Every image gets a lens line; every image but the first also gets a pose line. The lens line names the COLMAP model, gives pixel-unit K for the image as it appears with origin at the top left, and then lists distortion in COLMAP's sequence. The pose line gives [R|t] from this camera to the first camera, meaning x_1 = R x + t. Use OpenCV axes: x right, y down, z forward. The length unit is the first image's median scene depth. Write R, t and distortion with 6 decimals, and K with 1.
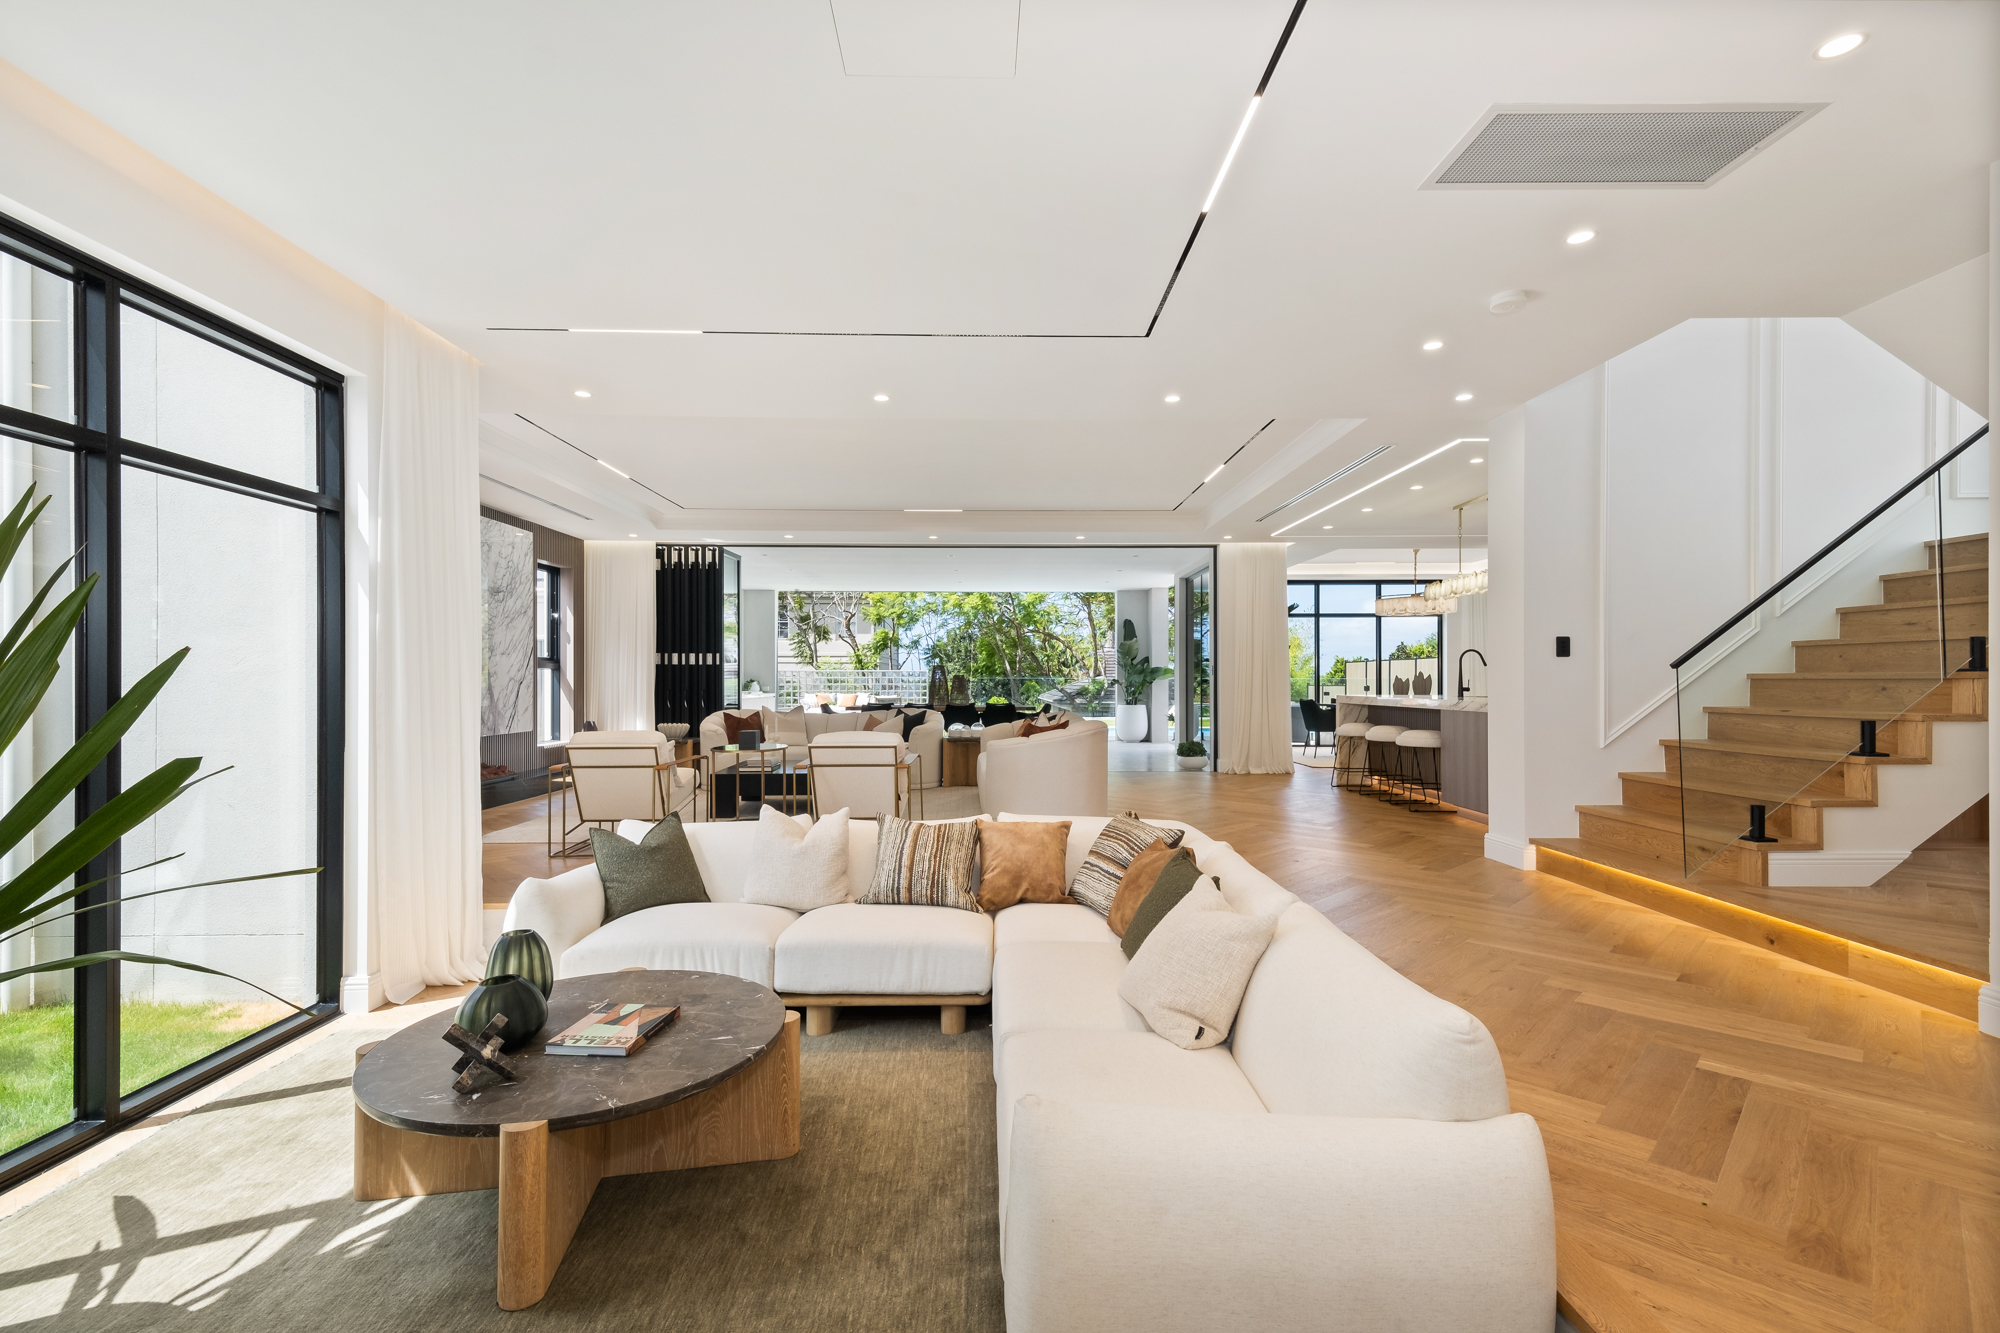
lens RADIAL K [[908.8, 0, 1000.0], [0, 908.8, 666.5], [0, 0, 1]] dist [0.000829, 0.000044]
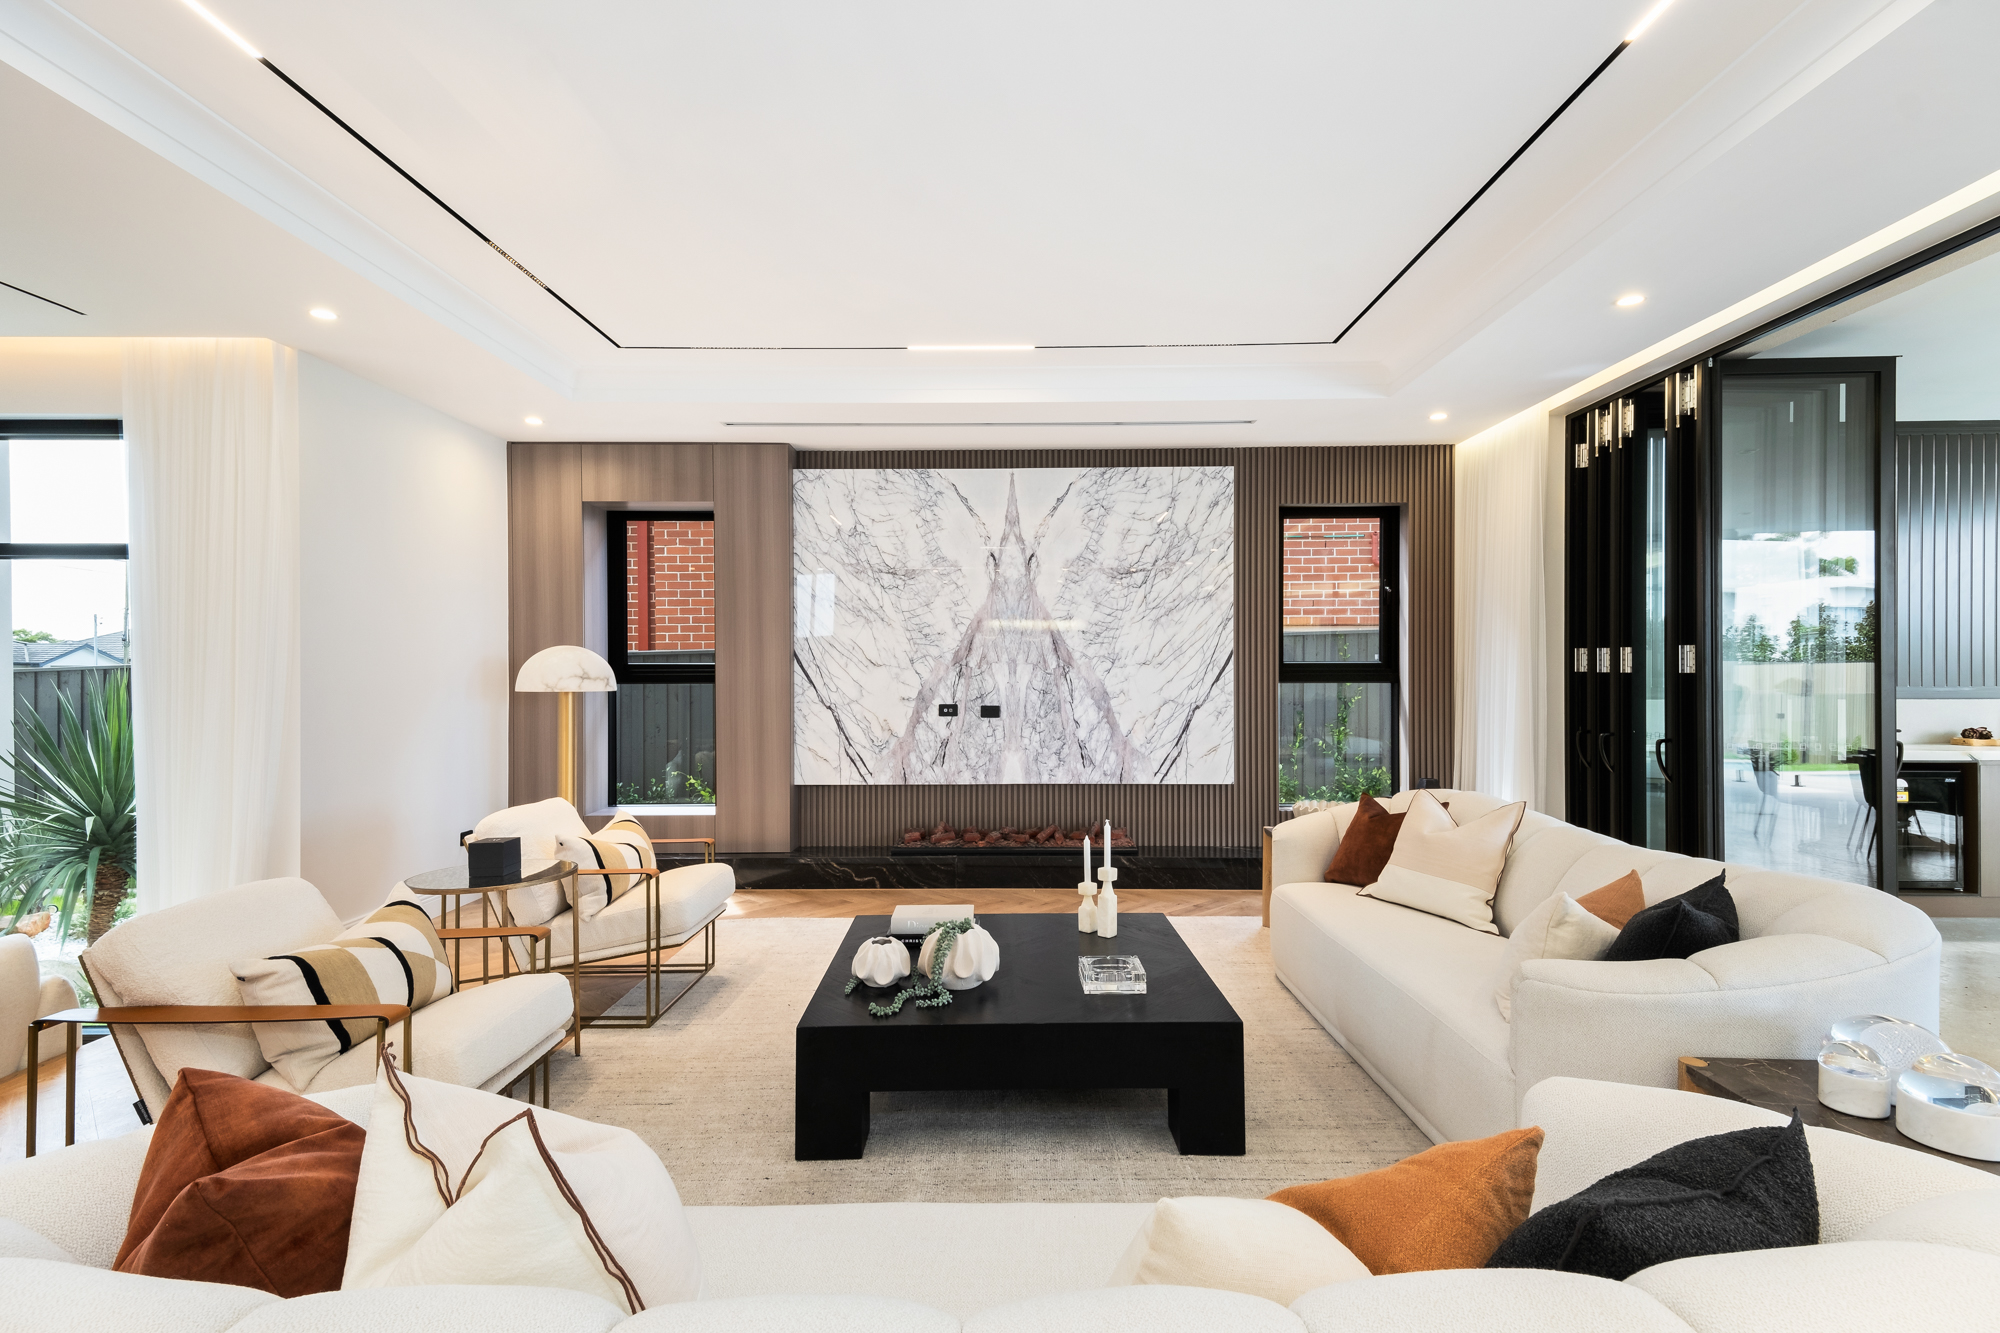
lens RADIAL K [[956.4, 0, 1000.0], [0, 956.4, 666.5], [0, 0, 1]] dist [0.045349, 0.000058]
pose [[-0.028977, 0.001346, -0.999579, 0.158985], [0.019691, 0.999806, 0.000775, -0.014236], [0.999386, -0.019661, -0.028998, 0.891527]]
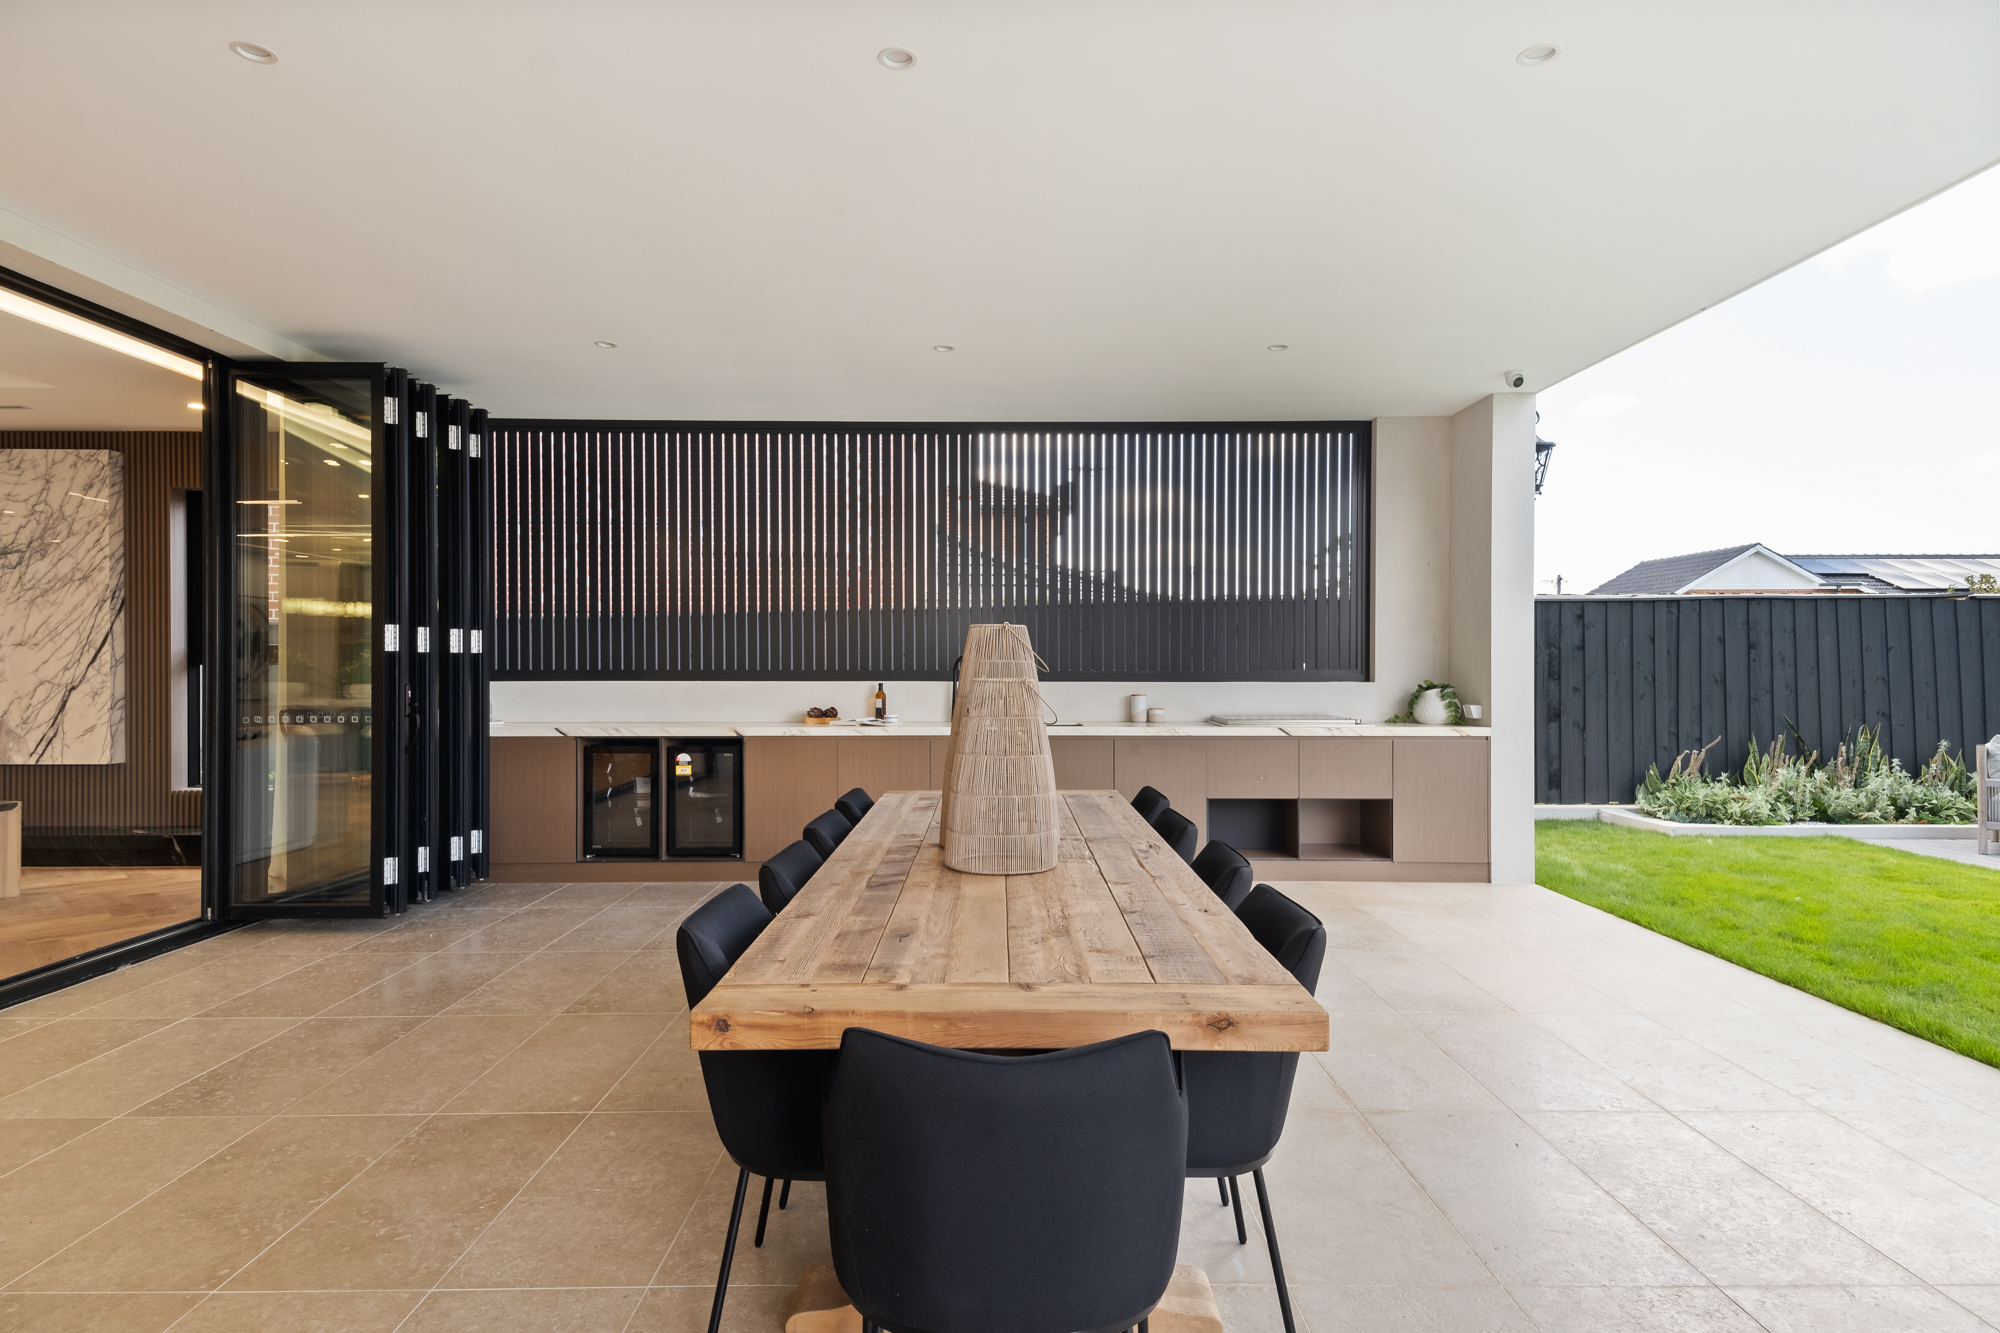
lens RADIAL K [[1092.3, 0, 1000.0], [0, 1092.3, 666.5], [0, 0, 1]] dist [0.002335, 0.000694]
pose [[-0.000289, 0.002072, -0.999998, 0.258044], [0.017383, 0.999847, 0.002067, 0.012825], [0.999849, -0.017382, -0.000325, 1.683708]]
